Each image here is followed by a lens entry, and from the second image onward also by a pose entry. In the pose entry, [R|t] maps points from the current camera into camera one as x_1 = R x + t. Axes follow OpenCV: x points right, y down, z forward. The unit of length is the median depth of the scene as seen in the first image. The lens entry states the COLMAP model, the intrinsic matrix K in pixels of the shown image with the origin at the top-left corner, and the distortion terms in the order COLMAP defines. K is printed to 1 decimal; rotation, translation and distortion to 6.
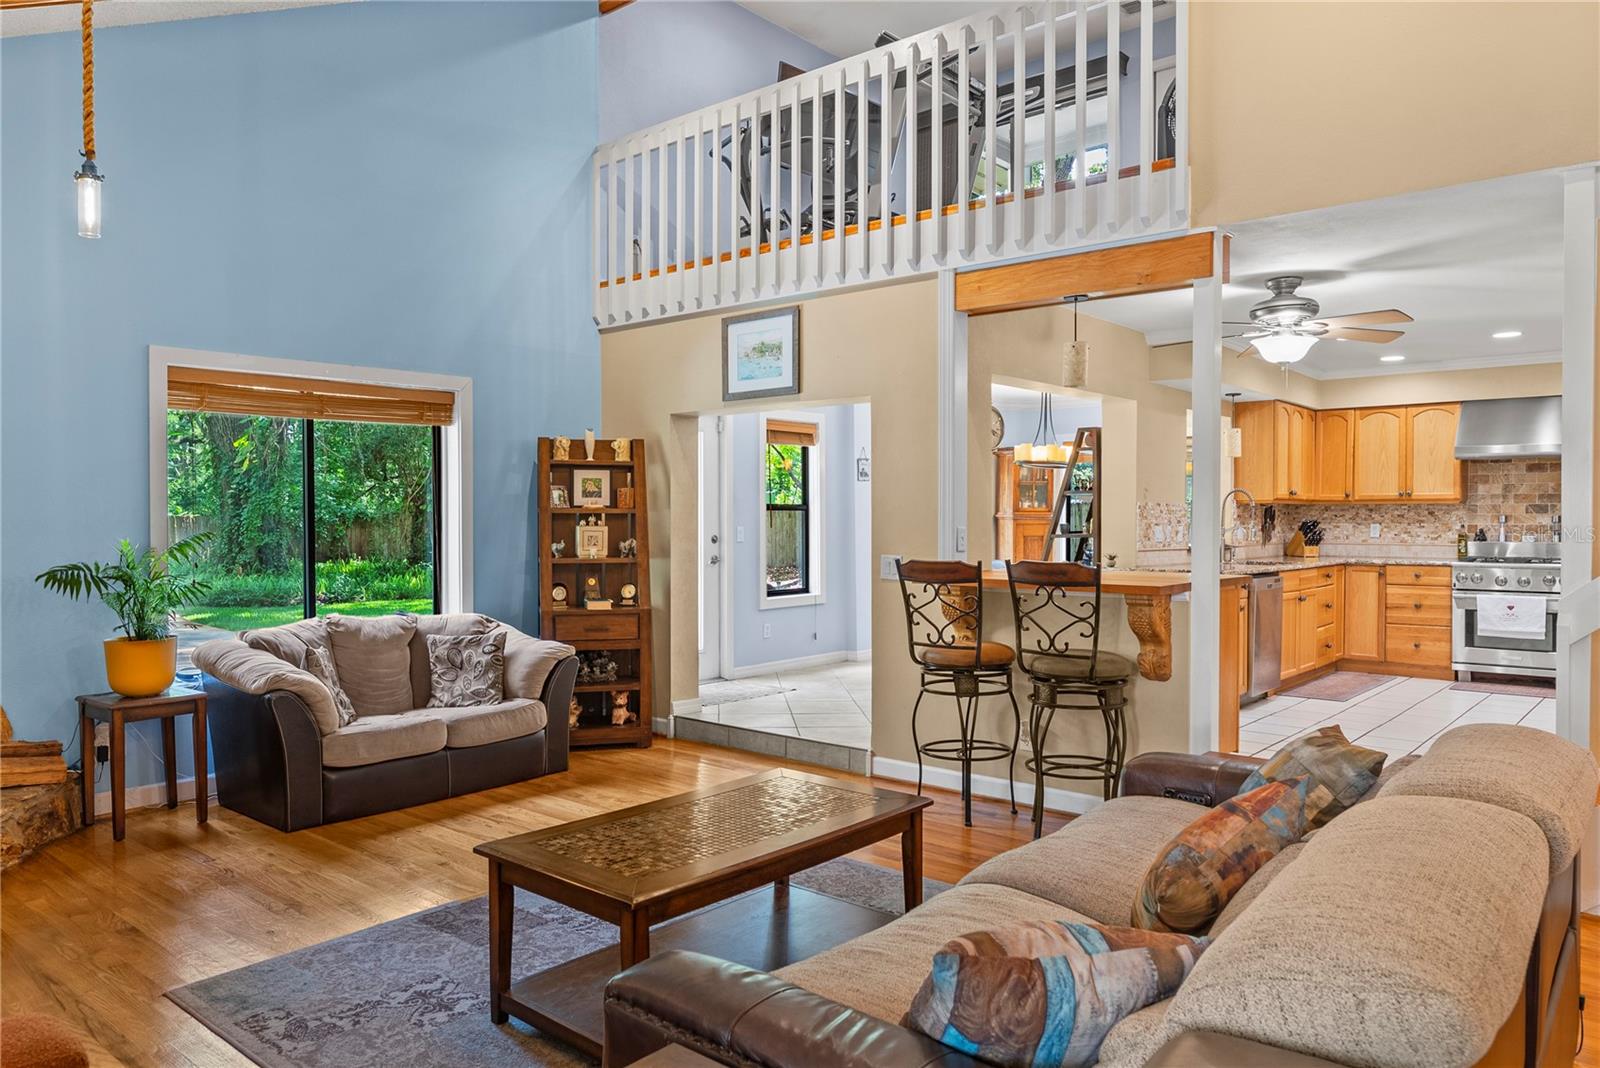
lens RADIAL K [[1084.7, 0, 793.7], [0, 1084.7, 540.3], [0, 0, 1]] dist [0.000044, 0.000353]
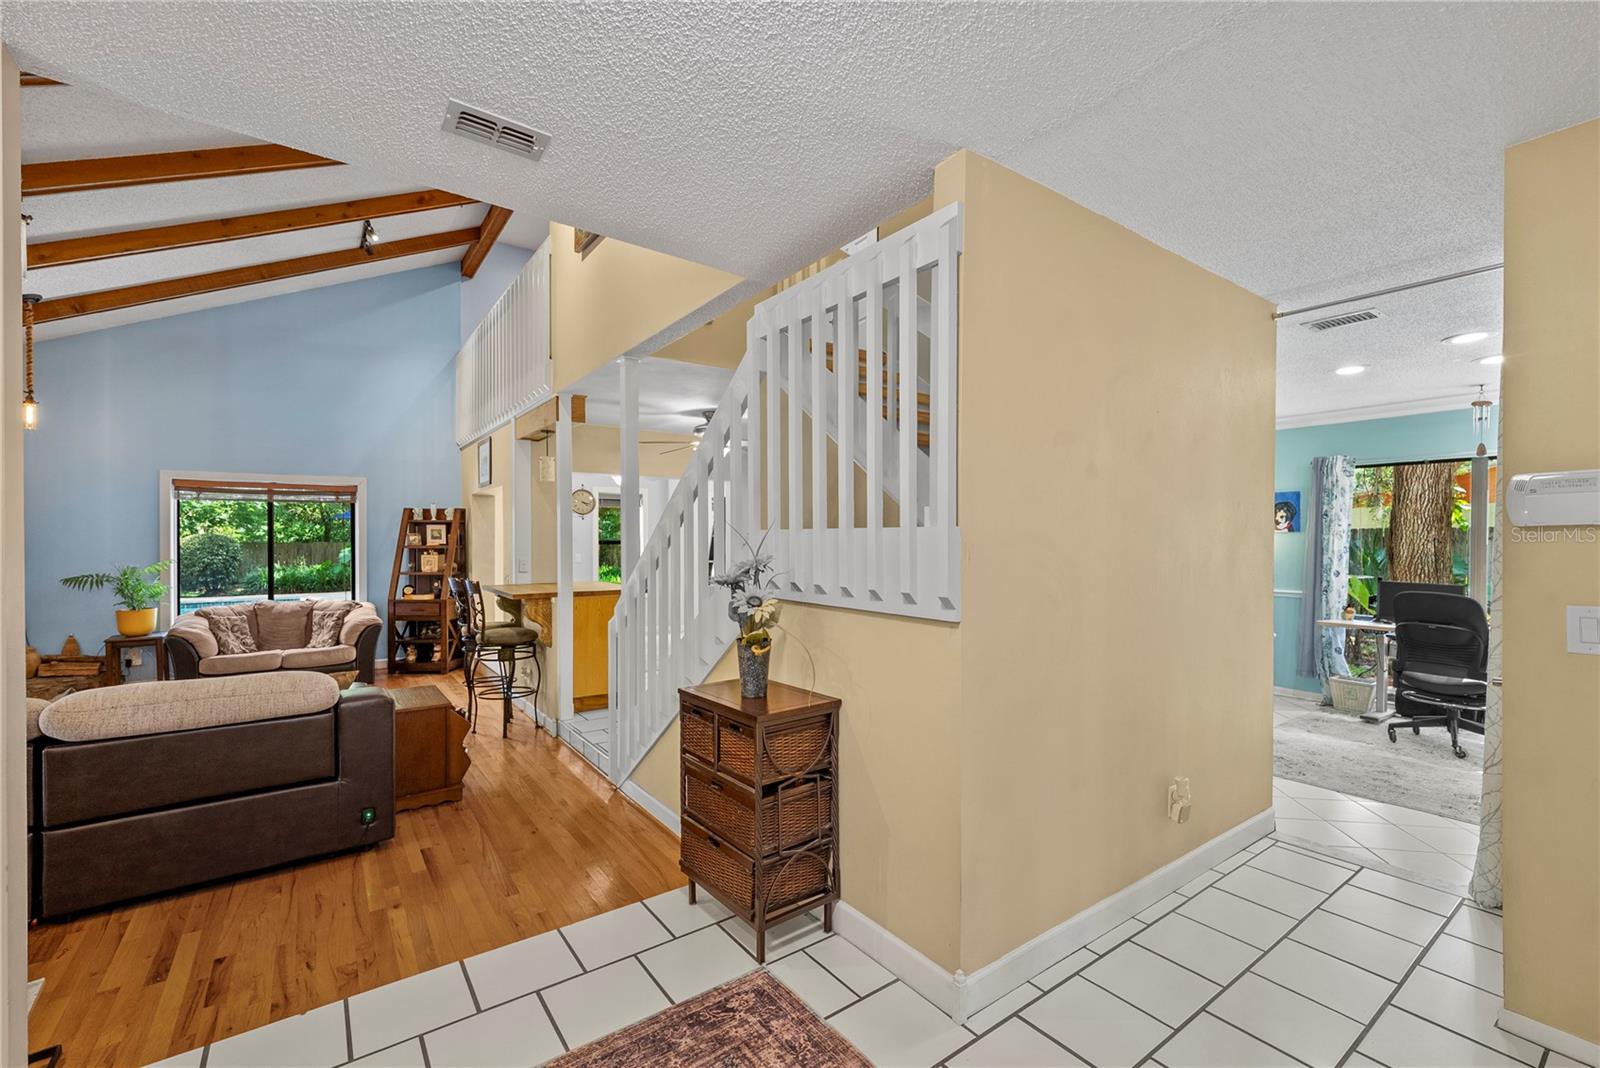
lens RADIAL K [[677.1, 0, 806.9], [0, 677.1, 543.1], [0, 0, 1]] dist [0.000938, -0.000438]
pose [[0.975331, 0.002621, -0.220733, 0.736540], [-0.006328, 0.999851, -0.016087, -0.019555], [0.220658, 0.017087, 0.975201, -0.002463]]
